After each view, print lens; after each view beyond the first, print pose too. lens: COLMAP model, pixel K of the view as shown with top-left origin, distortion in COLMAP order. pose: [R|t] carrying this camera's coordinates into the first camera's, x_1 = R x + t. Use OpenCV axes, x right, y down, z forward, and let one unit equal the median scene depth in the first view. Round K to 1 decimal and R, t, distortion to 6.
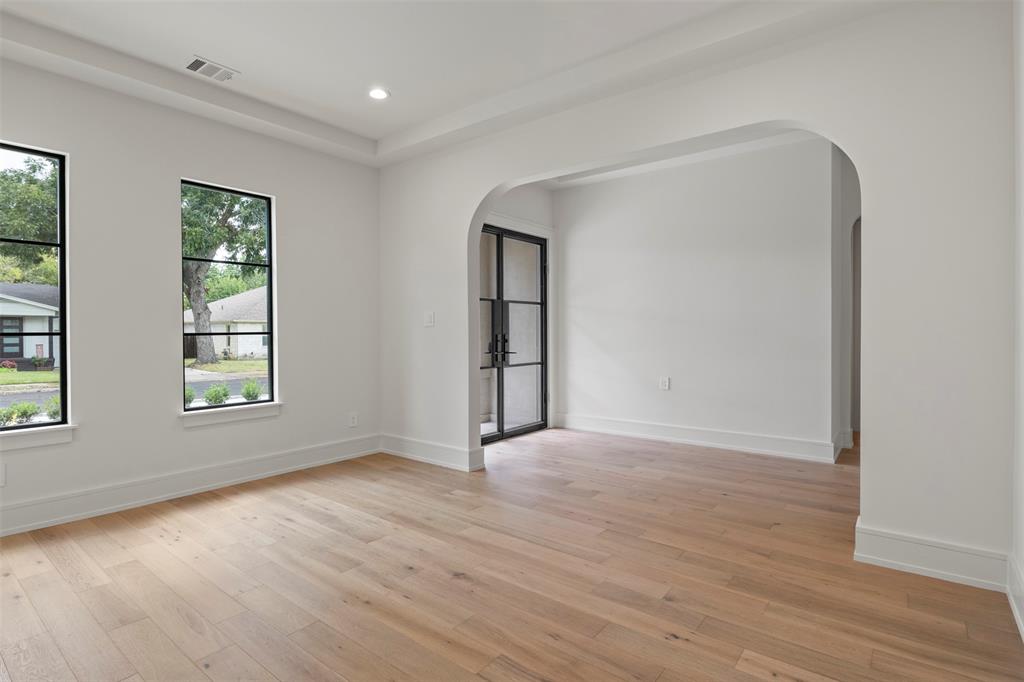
lens RADIAL K [[513.1, 0, 514.4], [0, 513.1, 326.0], [0, 0, 1]] dist [-0.005582, -0.000411]
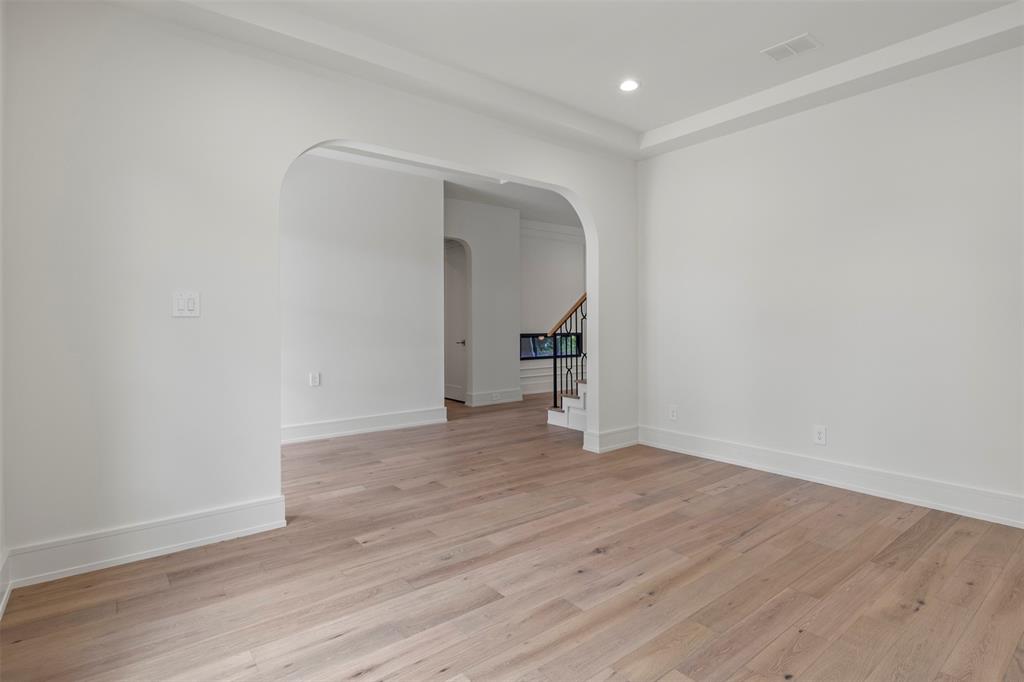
lens RADIAL K [[513.1, 0, 514.4], [0, 513.1, 326.0], [0, 0, 1]] dist [-0.005582, -0.000411]
pose [[0.229337, -0.000926, 0.973347, -1.003085], [-0.008327, 0.999961, 0.002914, 0.014434], [-0.973312, -0.008773, 0.229320, 0.788316]]
